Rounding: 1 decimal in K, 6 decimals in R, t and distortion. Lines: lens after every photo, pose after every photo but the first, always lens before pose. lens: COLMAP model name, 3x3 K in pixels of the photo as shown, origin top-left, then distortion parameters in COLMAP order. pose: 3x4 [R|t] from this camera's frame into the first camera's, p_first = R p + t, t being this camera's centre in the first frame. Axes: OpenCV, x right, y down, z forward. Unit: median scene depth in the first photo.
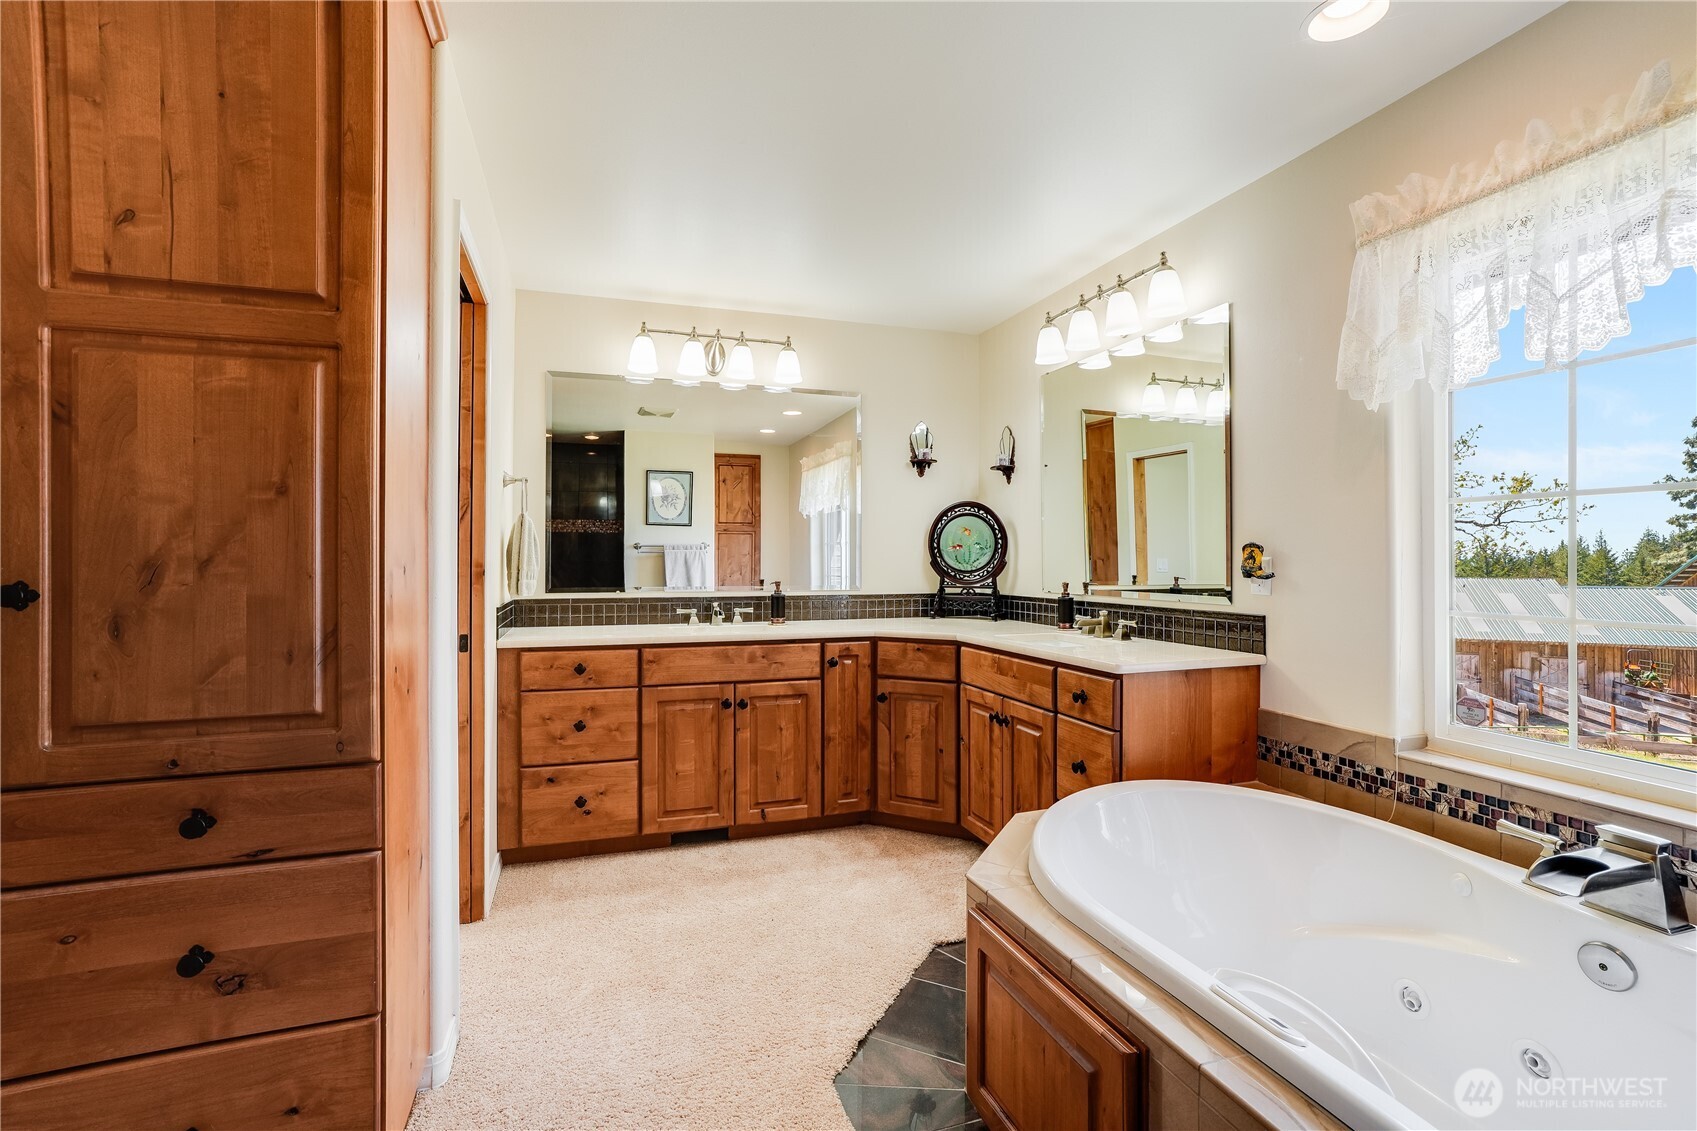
lens RADIAL K [[791.0, 0, 852.3], [0, 791.0, 559.4], [0, 0, 1]] dist [-0.032208, 0.009305]
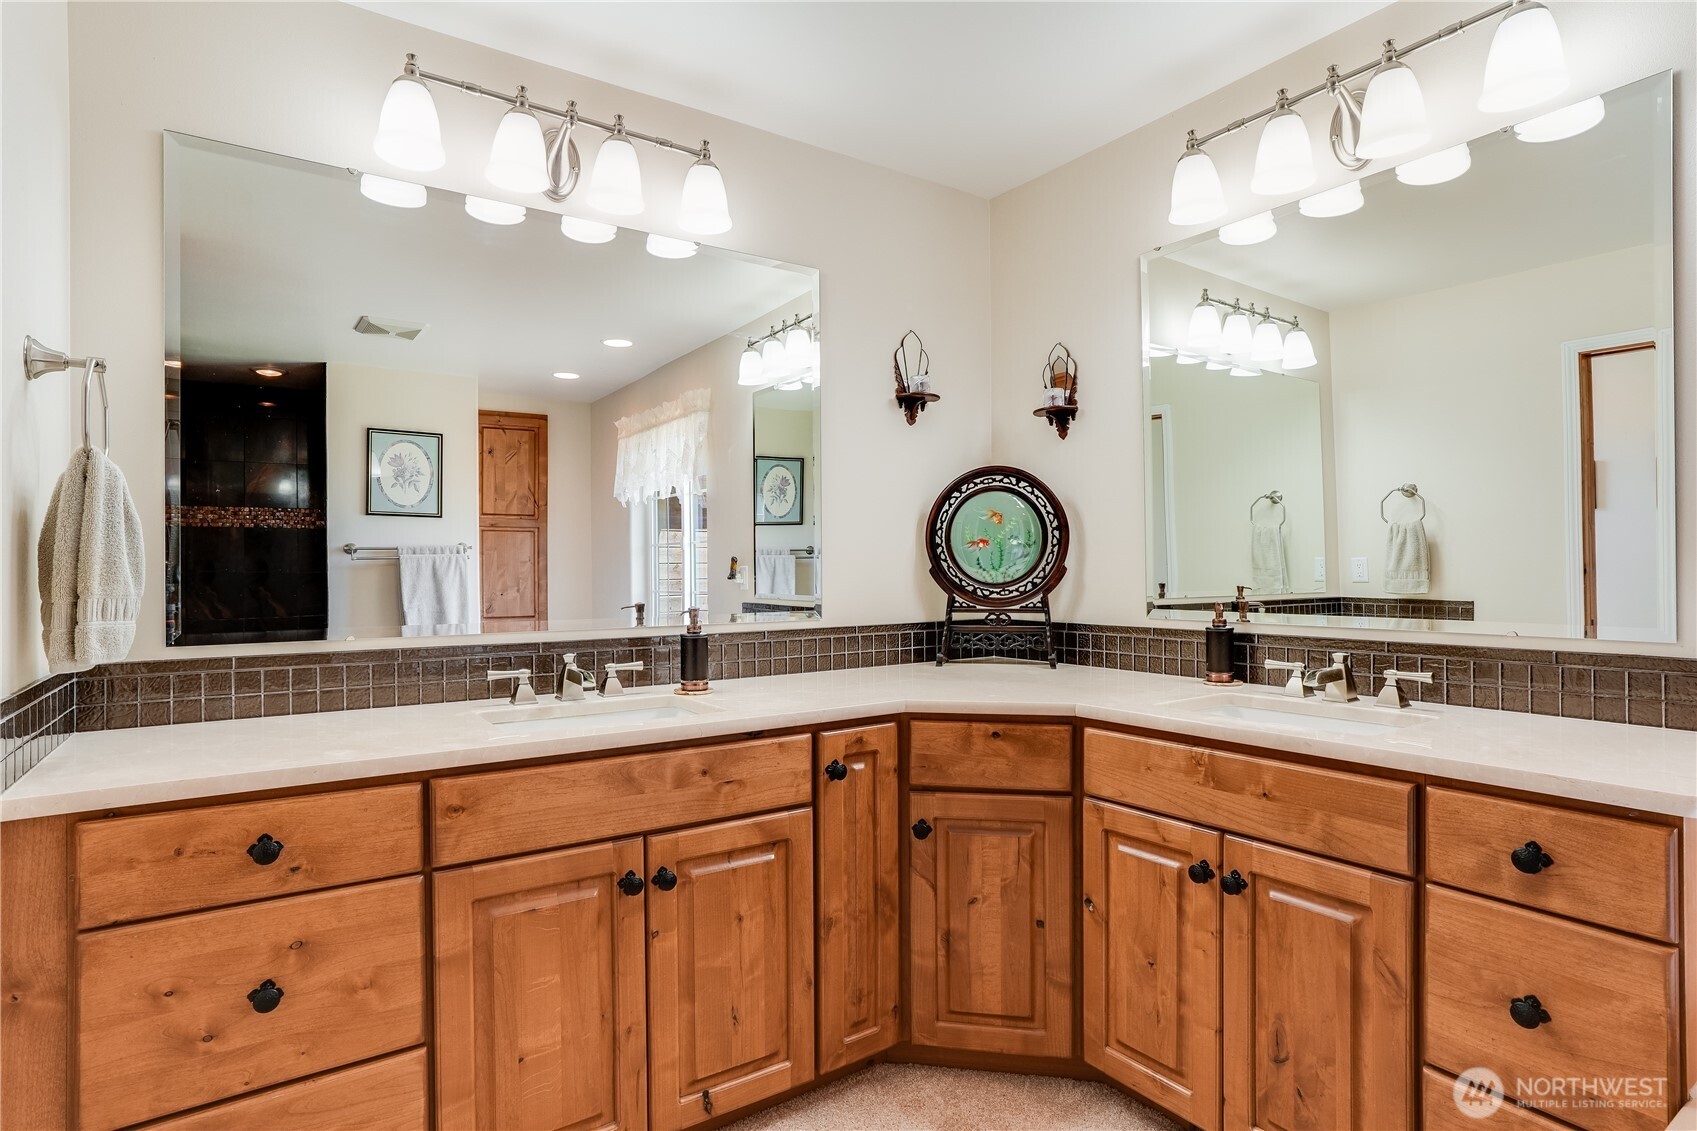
lens RADIAL K [[895.9, 0, 862.5], [0, 895.9, 570.9], [0, 0, 1]] dist [-0.038979, 0.016577]
pose [[0.961385, -0.007573, 0.275101, -0.162162], [0.006808, 0.999970, 0.003734, 0.002490], [-0.275121, -0.001717, 0.961408, 0.450300]]
